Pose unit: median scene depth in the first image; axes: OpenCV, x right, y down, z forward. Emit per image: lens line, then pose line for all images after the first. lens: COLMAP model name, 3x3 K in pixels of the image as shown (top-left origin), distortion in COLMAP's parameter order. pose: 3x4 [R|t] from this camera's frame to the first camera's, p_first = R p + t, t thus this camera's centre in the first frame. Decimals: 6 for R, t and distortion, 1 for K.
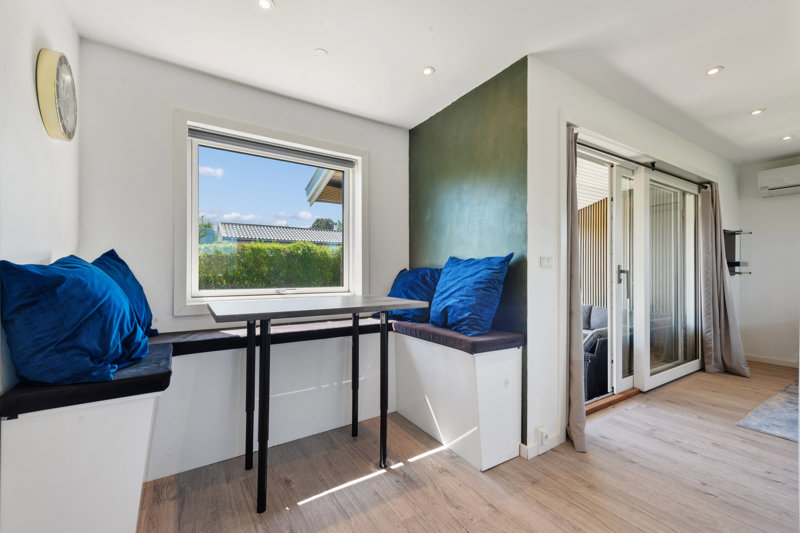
lens RADIAL K [[341.8, 0, 400.0], [0, 341.8, 266.5], [0, 0, 1]] dist [-0.000014, -0.000355]
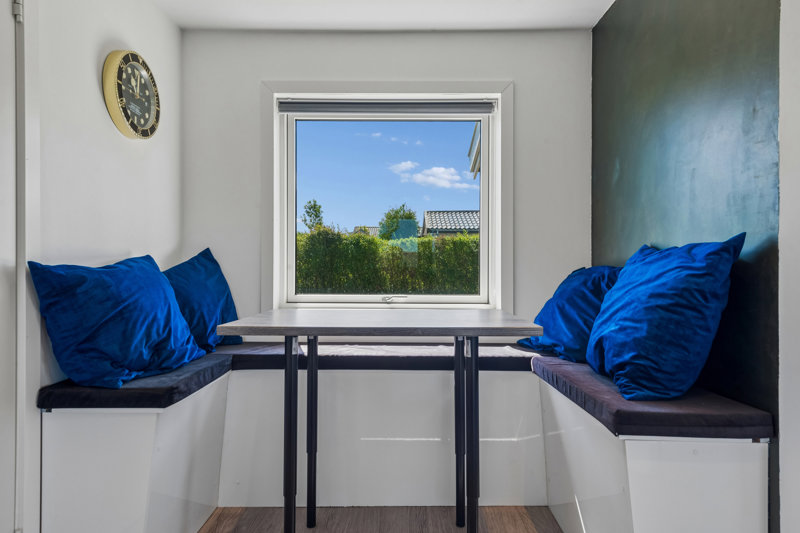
lens RADIAL K [[476.2, 0, 400.0], [0, 476.2, 266.5], [0, 0, 1]] dist [0.003711, 0.000135]
pose [[0.828194, -0.004273, -0.560426, 0.309877], [0.006122, 0.999980, 0.001422, 0.001649], [0.560409, -0.004609, 0.828203, 0.205919]]
